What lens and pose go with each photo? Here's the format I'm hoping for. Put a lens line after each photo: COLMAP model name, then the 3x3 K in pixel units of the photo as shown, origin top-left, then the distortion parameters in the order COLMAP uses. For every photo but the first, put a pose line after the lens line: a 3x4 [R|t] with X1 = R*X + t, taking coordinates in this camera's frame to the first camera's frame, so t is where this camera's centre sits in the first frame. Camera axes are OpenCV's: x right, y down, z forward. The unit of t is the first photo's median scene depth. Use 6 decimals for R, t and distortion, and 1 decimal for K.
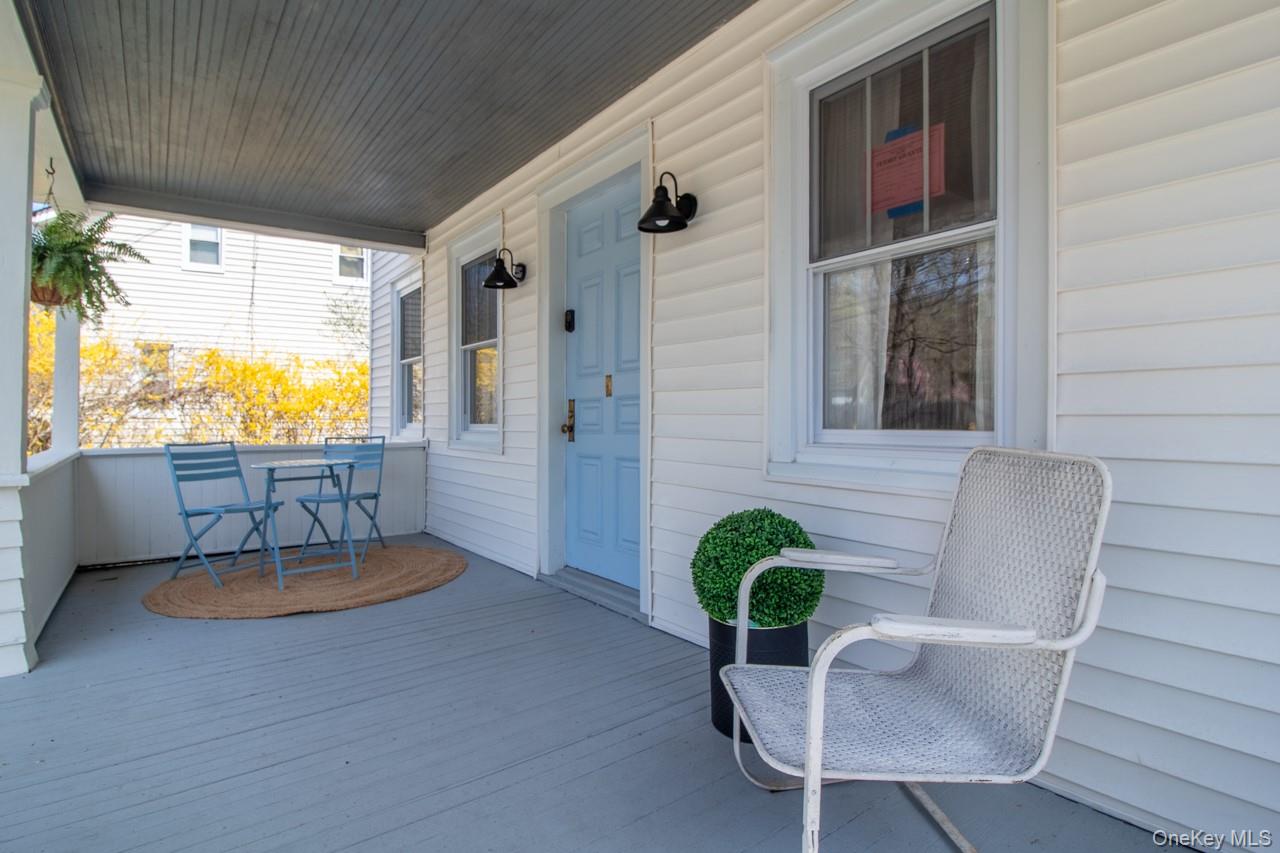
lens RADIAL K [[652.4, 0, 639.4], [0, 652.4, 425.5], [0, 0, 1]] dist [-0.004658, 0.000119]
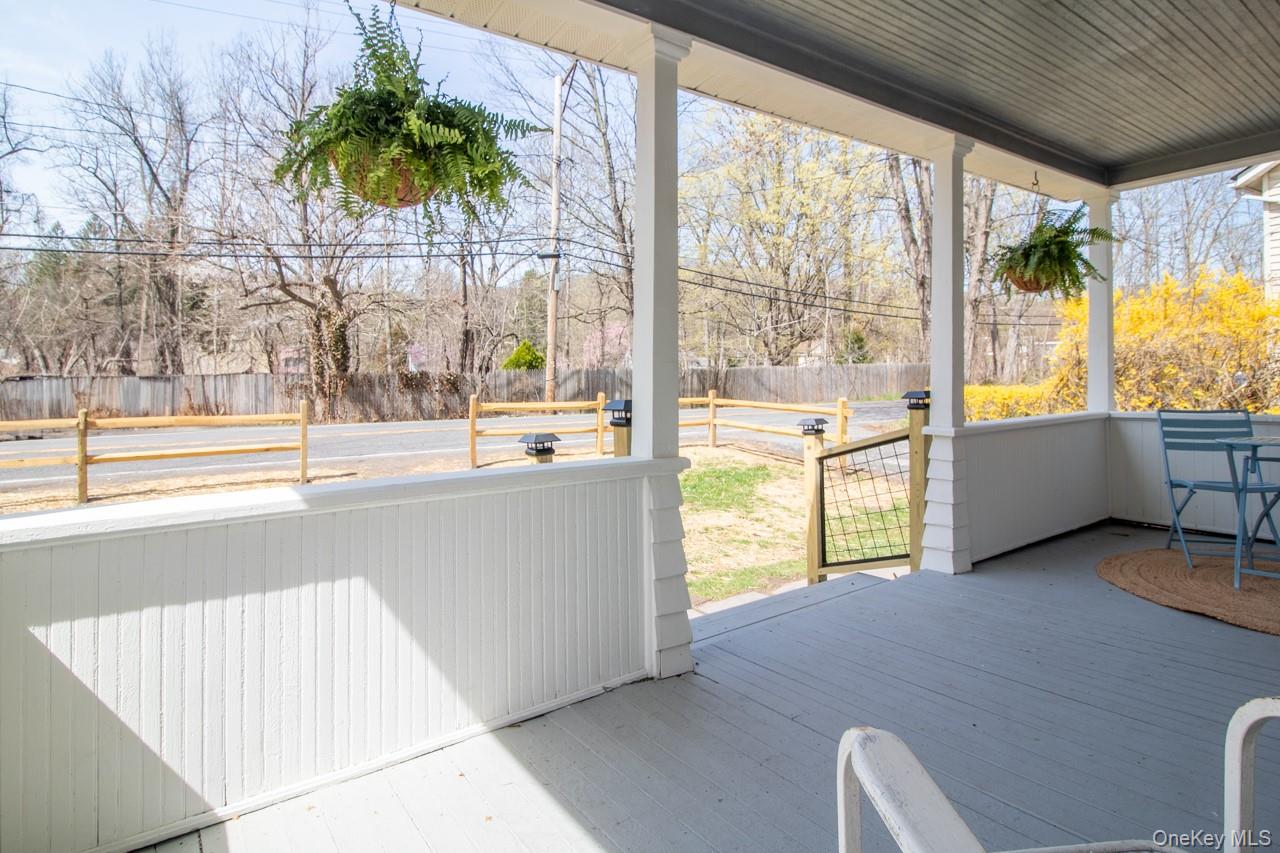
lens RADIAL K [[652.4, 0, 634.1], [0, 652.4, 373.6], [0, 0, 1]] dist [-0.004658, 0.000119]
pose [[-0.028823, -0.012788, -0.999503, 0.321926], [-0.003176, 0.999914, -0.012701, -0.013187], [0.999579, 0.002808, -0.028861, 0.256480]]
